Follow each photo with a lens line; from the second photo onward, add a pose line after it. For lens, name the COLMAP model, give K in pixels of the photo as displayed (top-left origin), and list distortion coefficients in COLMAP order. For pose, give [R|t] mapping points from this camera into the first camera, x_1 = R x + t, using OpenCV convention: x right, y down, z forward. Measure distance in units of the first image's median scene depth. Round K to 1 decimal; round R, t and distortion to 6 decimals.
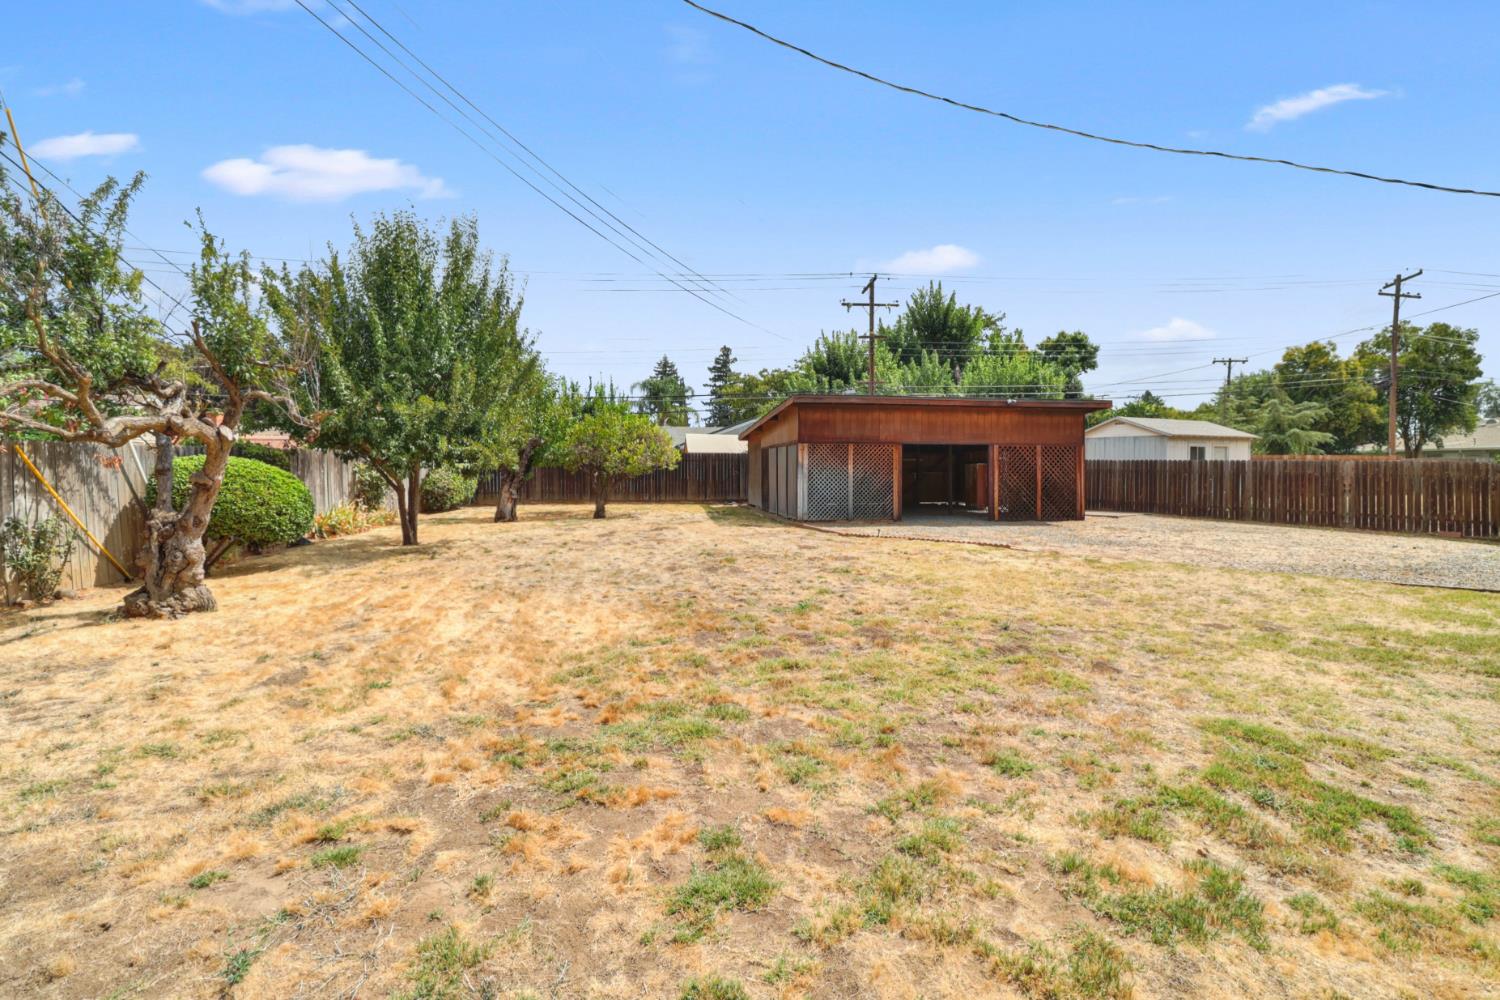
lens RADIAL K [[692.0, 0, 750.5], [0, 692.0, 470.8], [0, 0, 1]] dist [0.000577, 0.000464]
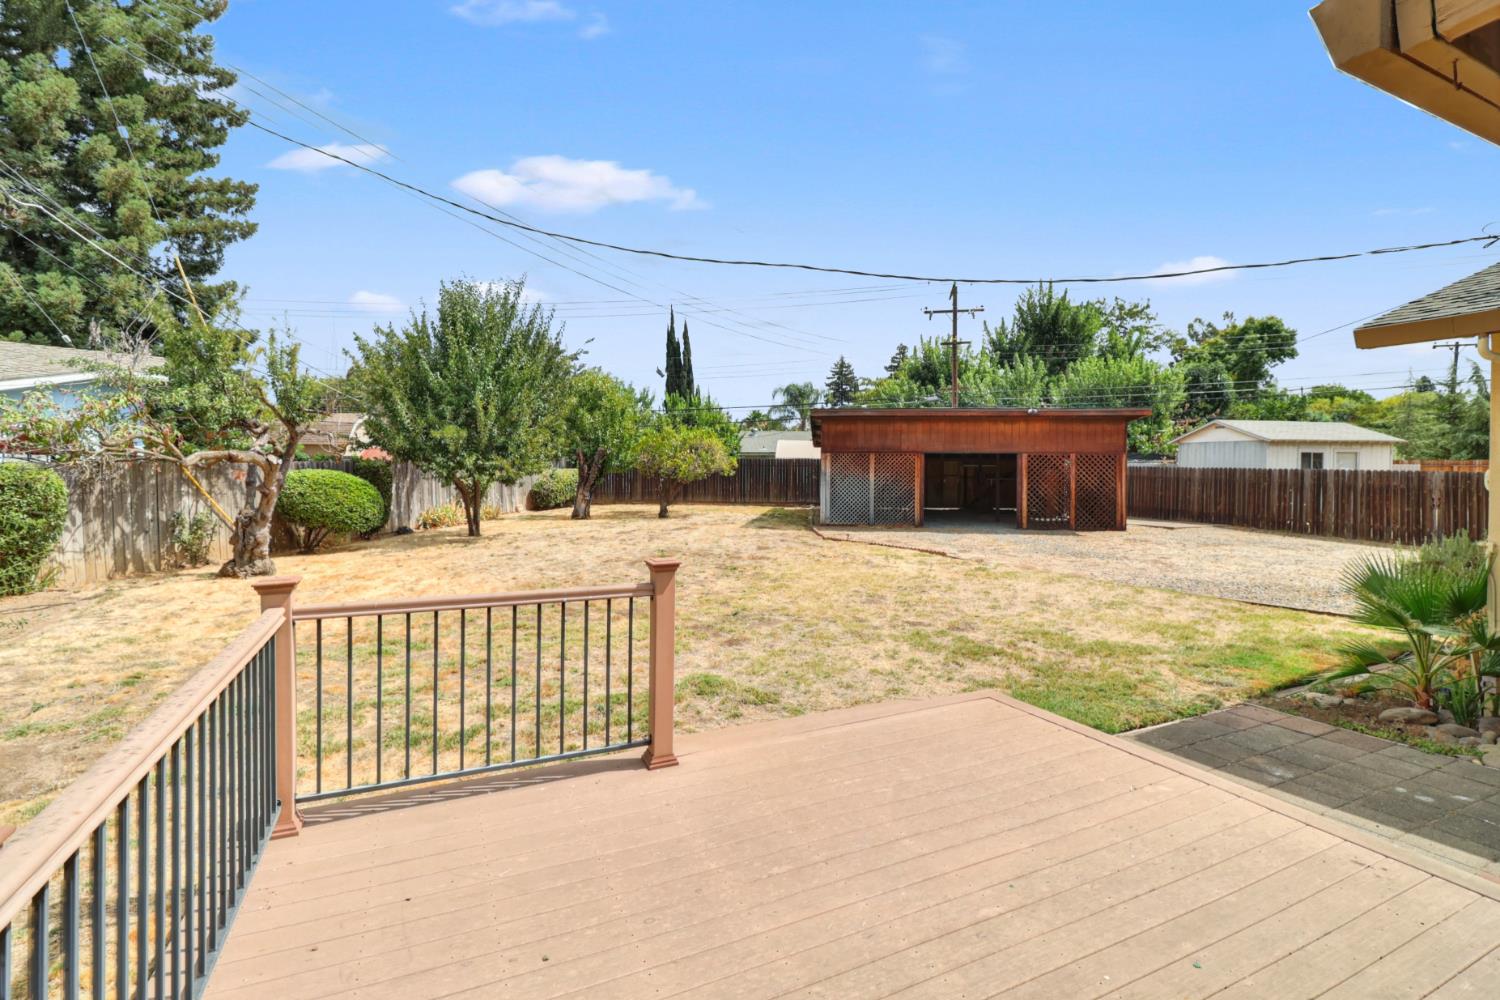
lens RADIAL K [[689.2, 0, 756.4], [0, 689.2, 480.7], [0, 0, 1]] dist [-0.000015, -0.000068]
pose [[0.966399, 0.007877, -0.256925, 0.235065], [-0.003893, 0.999864, 0.016012, -0.012751], [0.257016, -0.014474, 0.966299, -0.069020]]
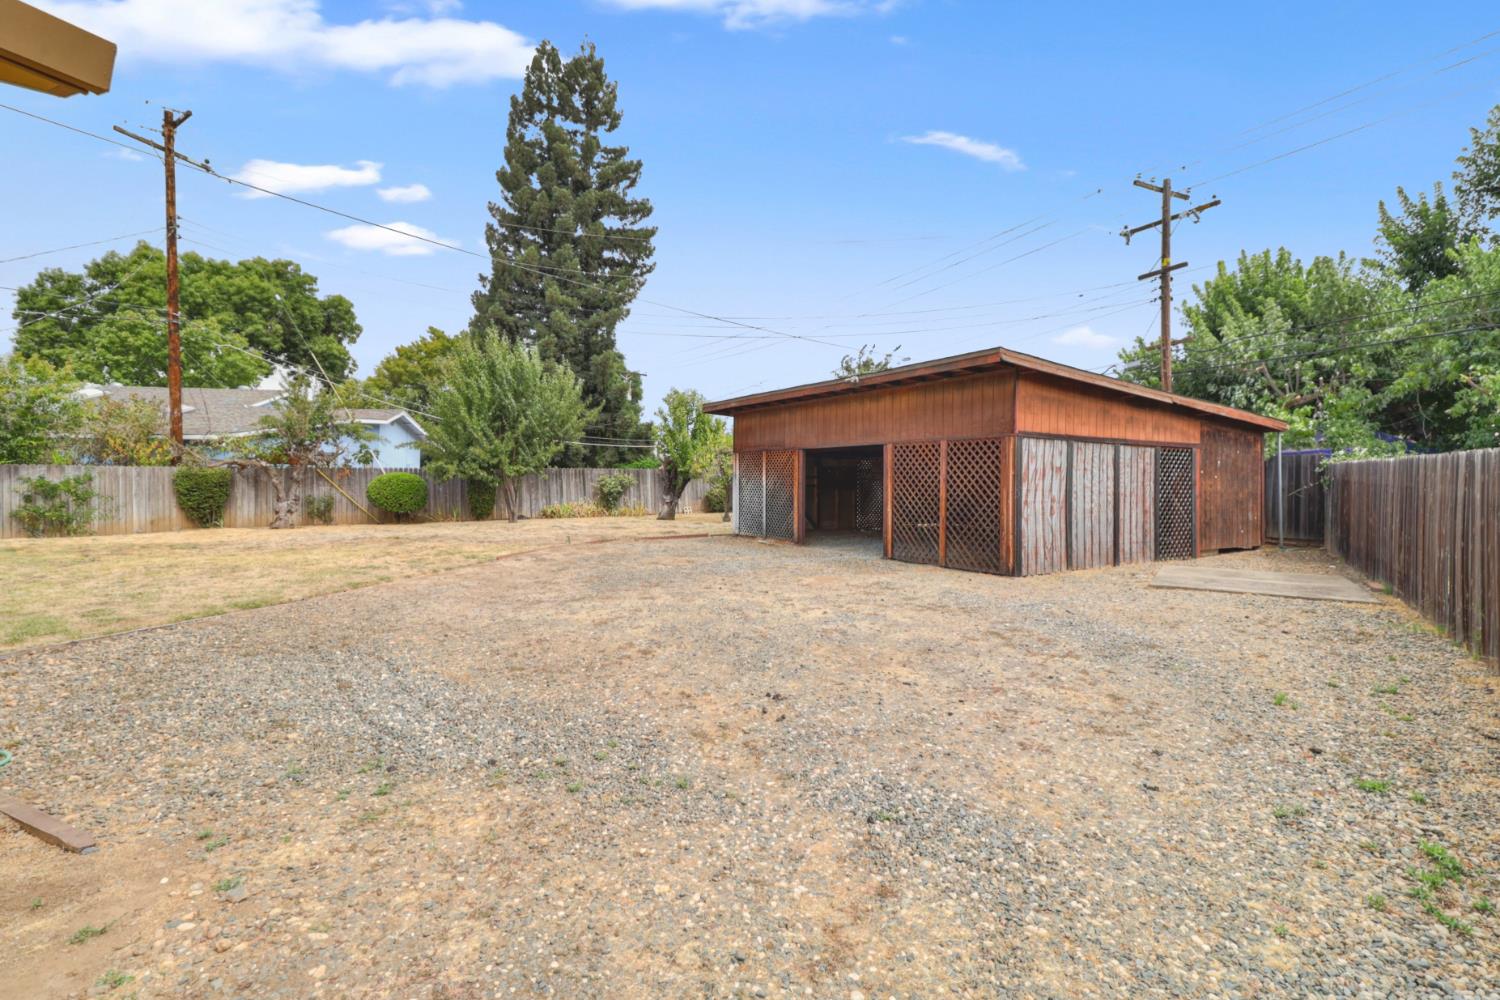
lens RADIAL K [[689.2, 0, 756.4], [0, 689.2, 480.7], [0, 0, 1]] dist [-0.000015, -0.000068]
pose [[0.371858, 0.000402, -0.928290, 0.917029], [-0.001590, 0.999999, -0.000204, -0.002488], [0.928288, 0.001551, 0.371858, 0.634859]]
